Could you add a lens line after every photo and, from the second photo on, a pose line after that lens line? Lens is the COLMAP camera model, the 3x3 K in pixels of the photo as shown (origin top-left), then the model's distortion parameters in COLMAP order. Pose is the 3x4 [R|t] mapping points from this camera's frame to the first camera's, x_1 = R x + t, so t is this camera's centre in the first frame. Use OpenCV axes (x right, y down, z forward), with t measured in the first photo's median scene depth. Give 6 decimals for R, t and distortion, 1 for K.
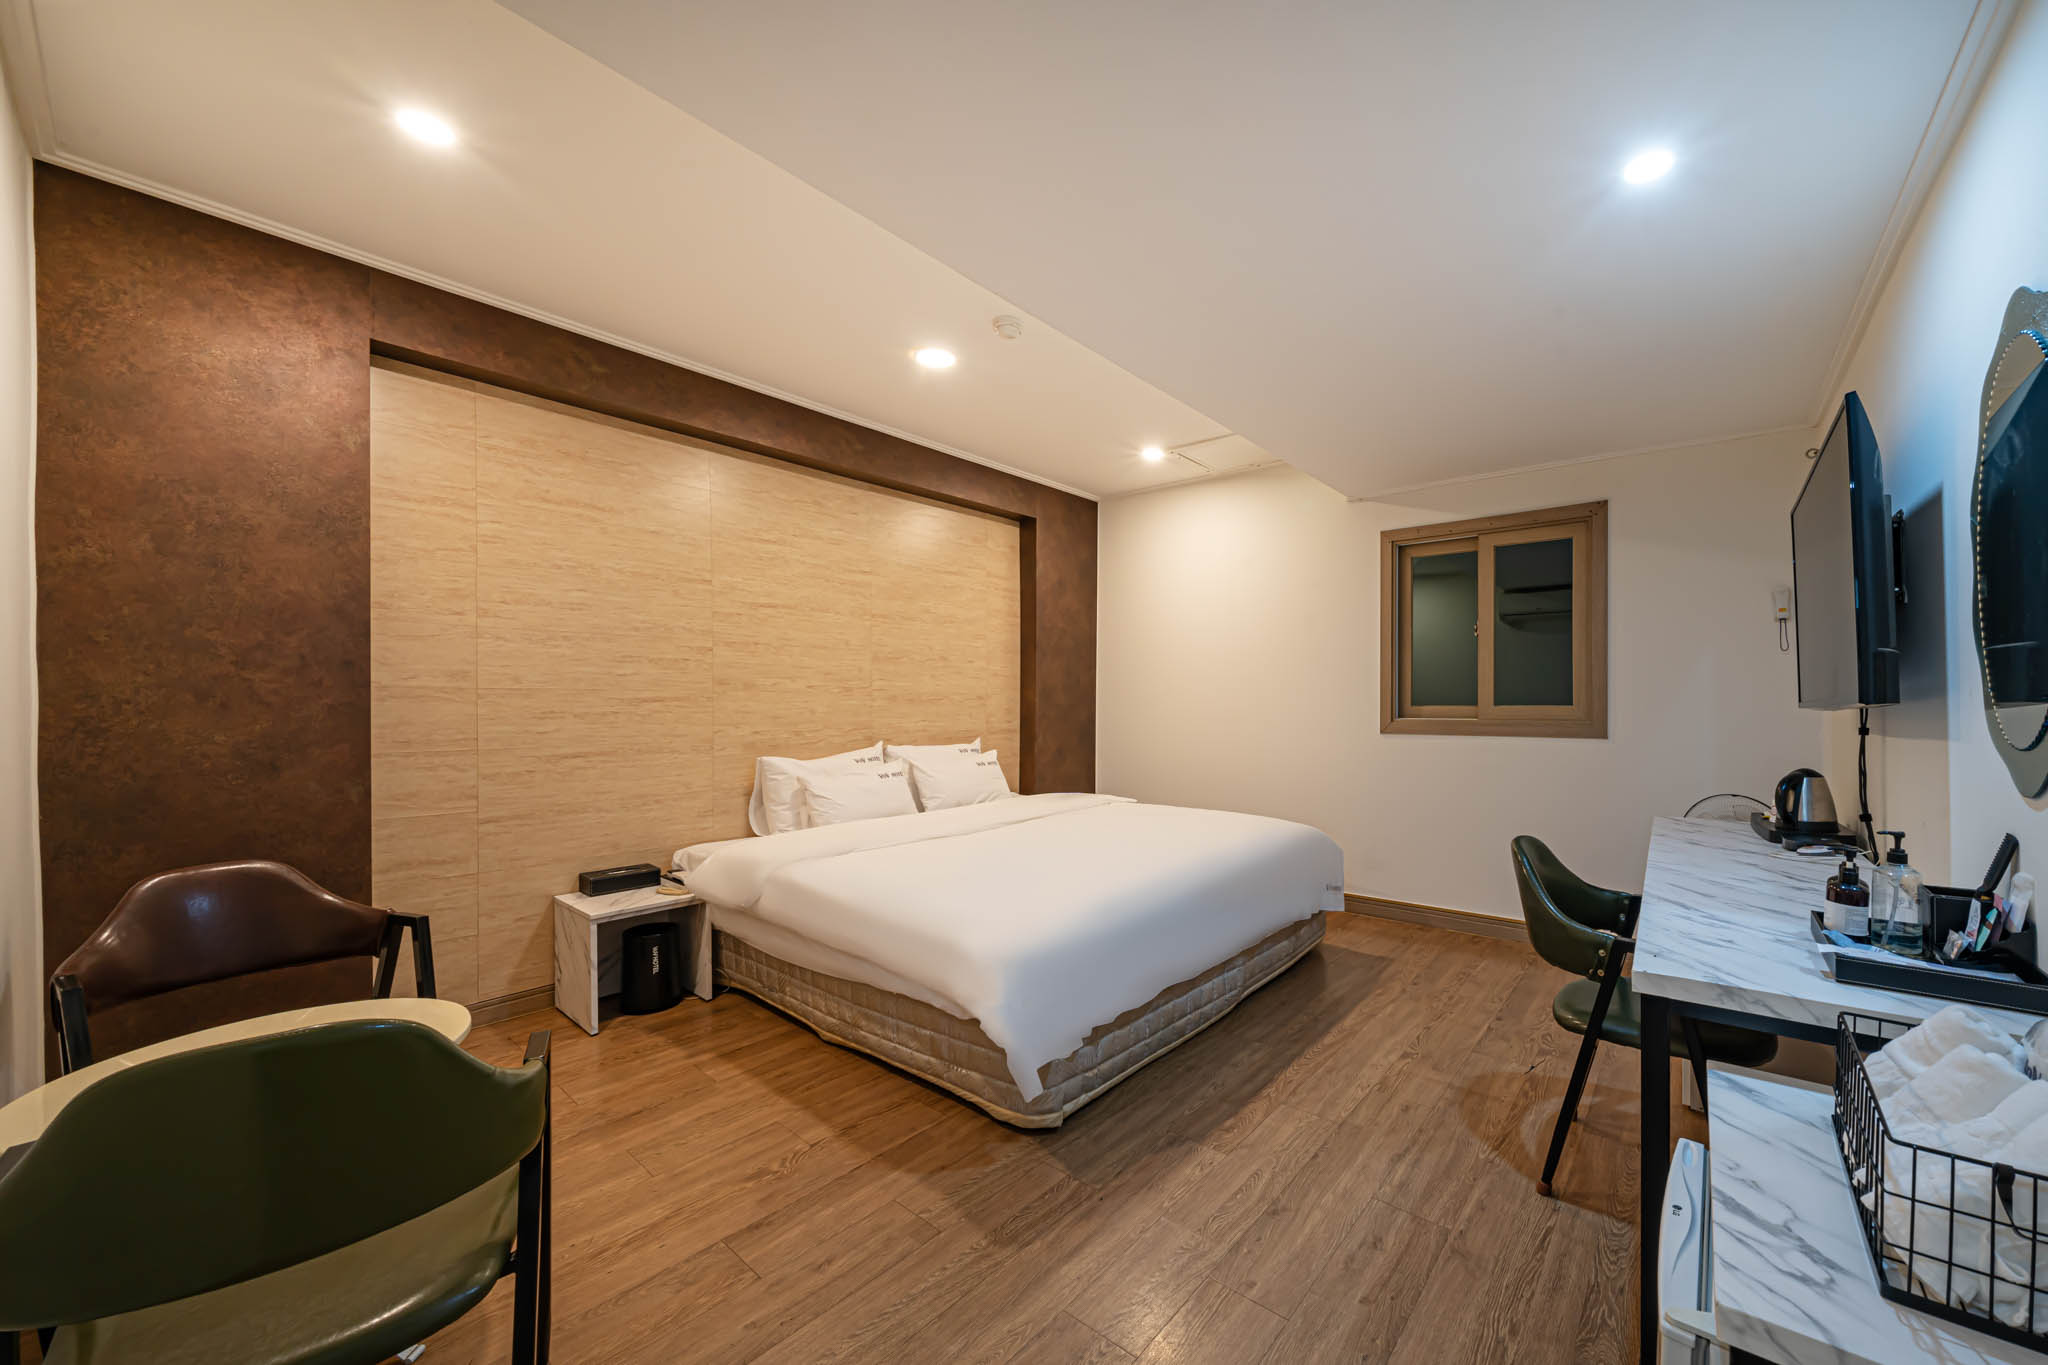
lens RADIAL K [[740.8, 0, 1132.2], [0, 740.8, 703.5], [0, 0, 1]] dist [0.000824, -0.000022]
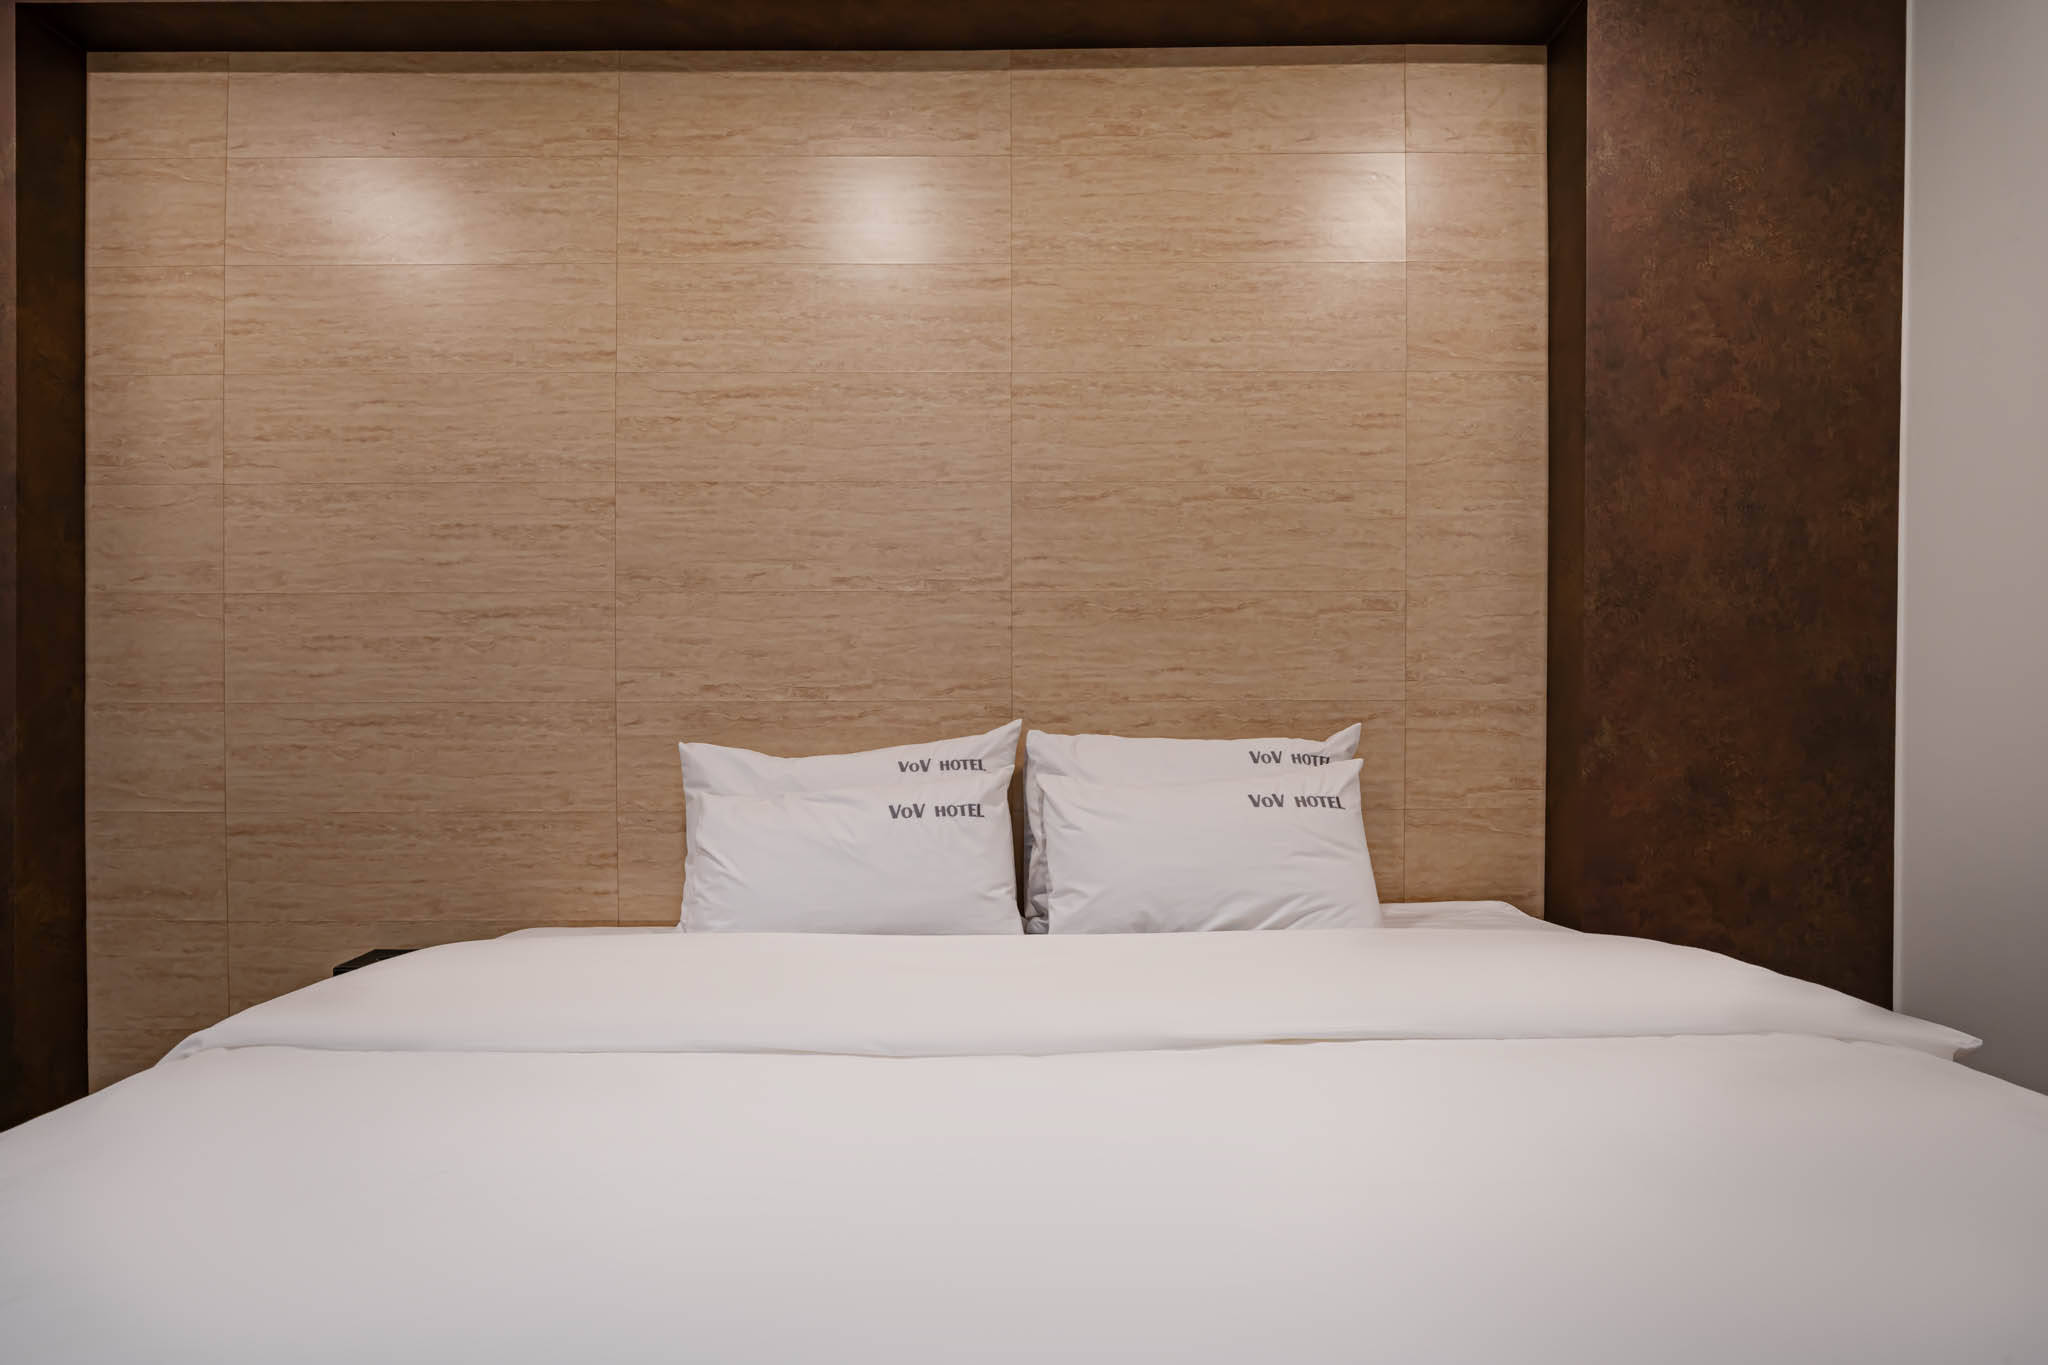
lens RADIAL K [[1104.7, 0, 1022.1], [0, 1104.7, 693.1], [0, 0, 1]] dist [0.002218, -0.000116]
pose [[0.608131, 0.002065, -0.793834, 0.138919], [-0.000032, 0.999997, 0.002577, 0.047261], [0.793836, -0.001542, 0.608129, 0.873420]]
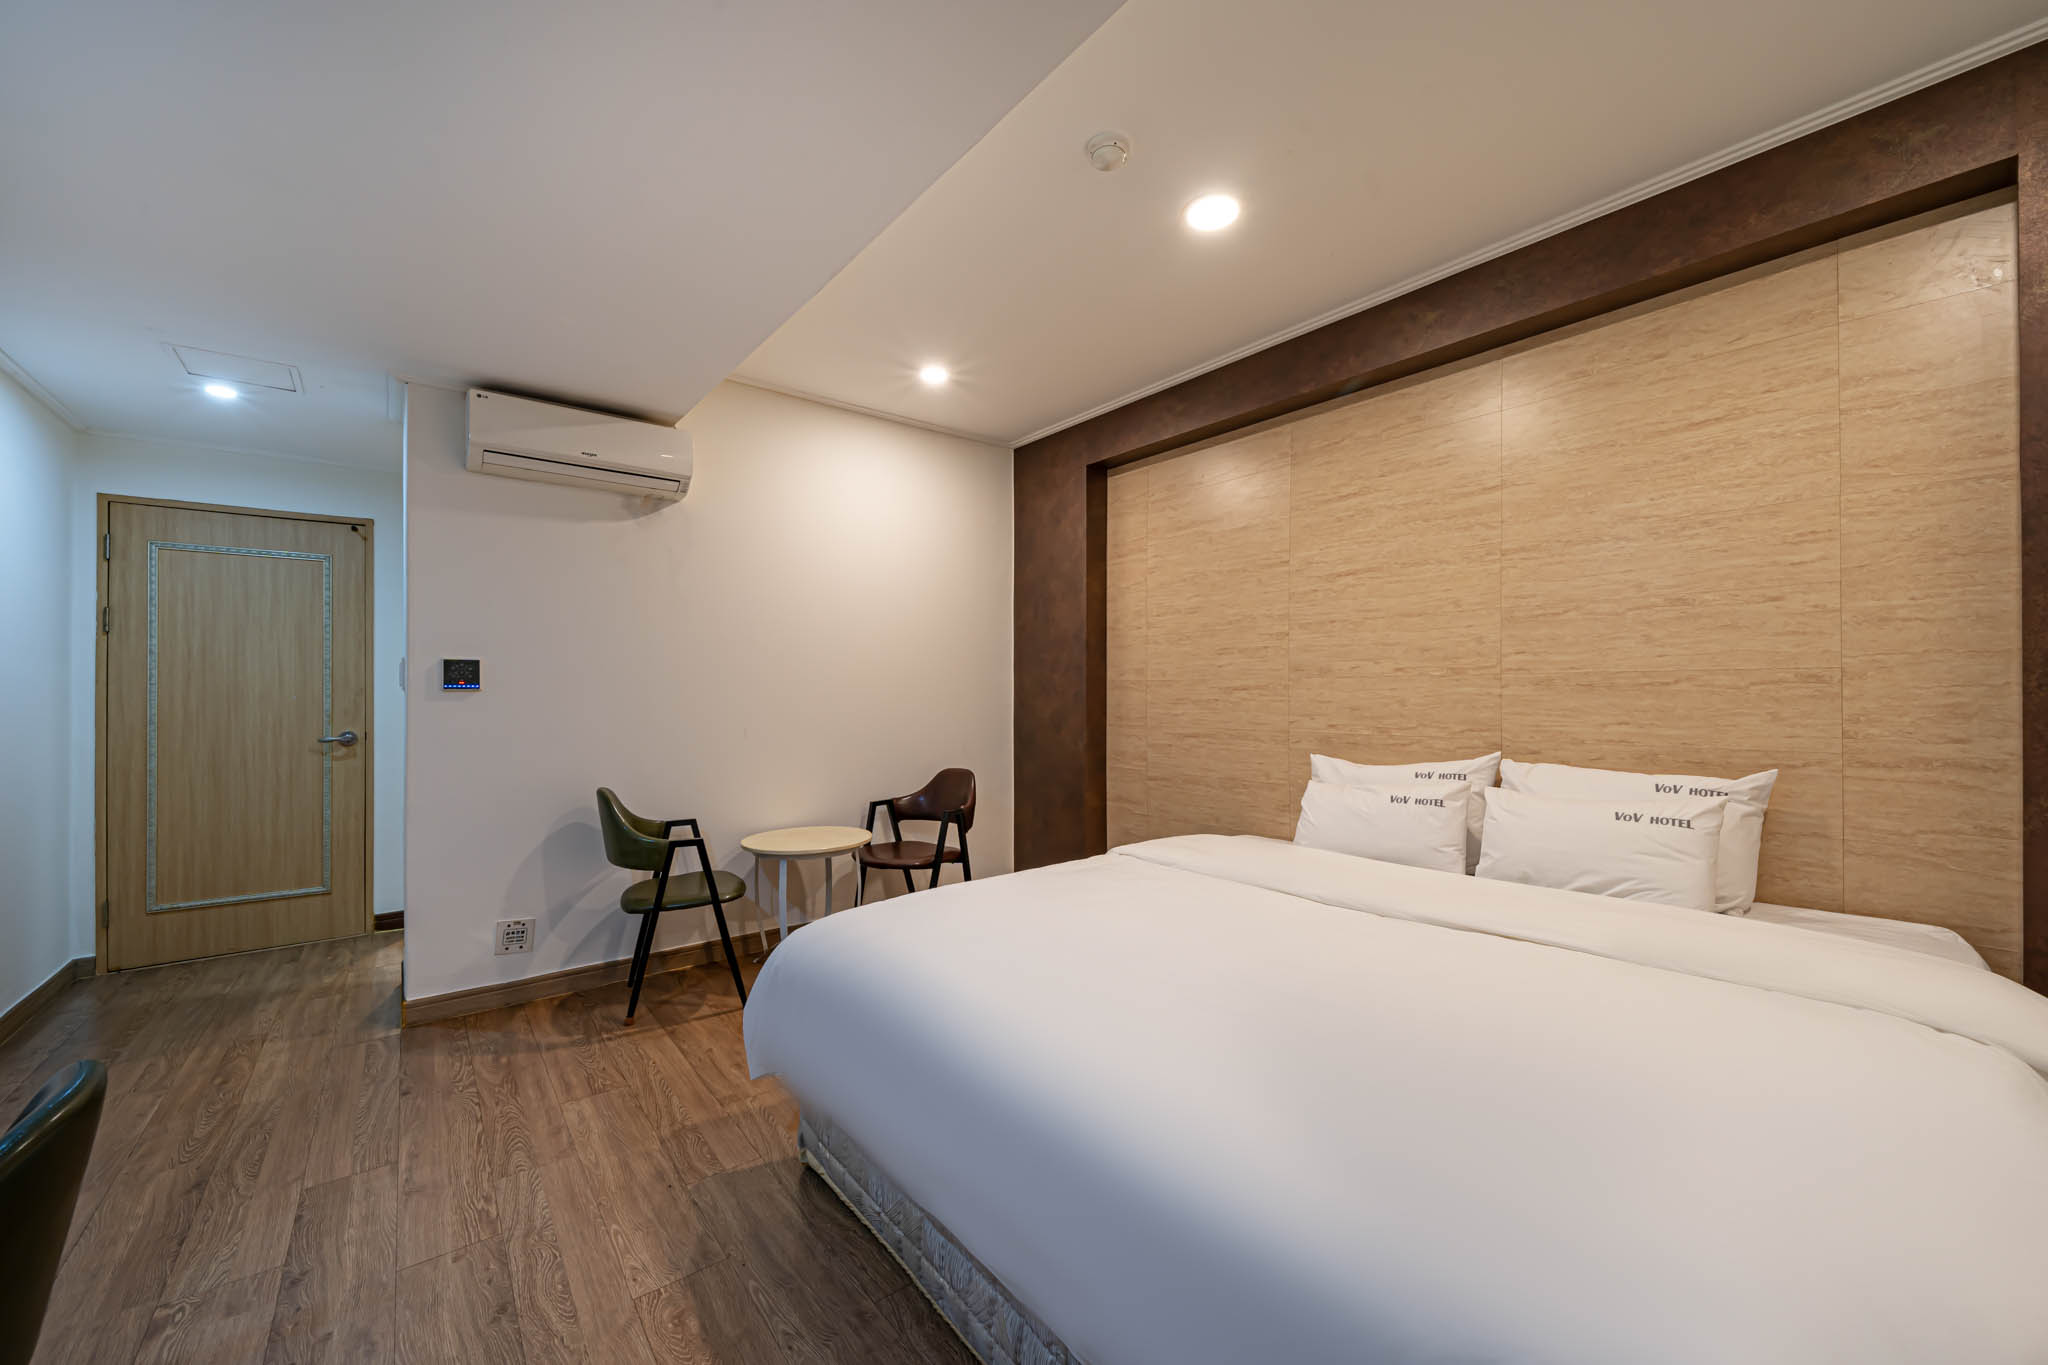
lens RADIAL K [[780.3, 0, 1034.5], [0, 780.3, 688.2], [0, 0, 1]] dist [-0.004212, -0.000271]
pose [[-0.224958, -0.004332, -0.974359, 0.515401], [0.000812, 0.999989, -0.004633, -0.000365], [0.974368, -0.001833, -0.224952, 1.010656]]
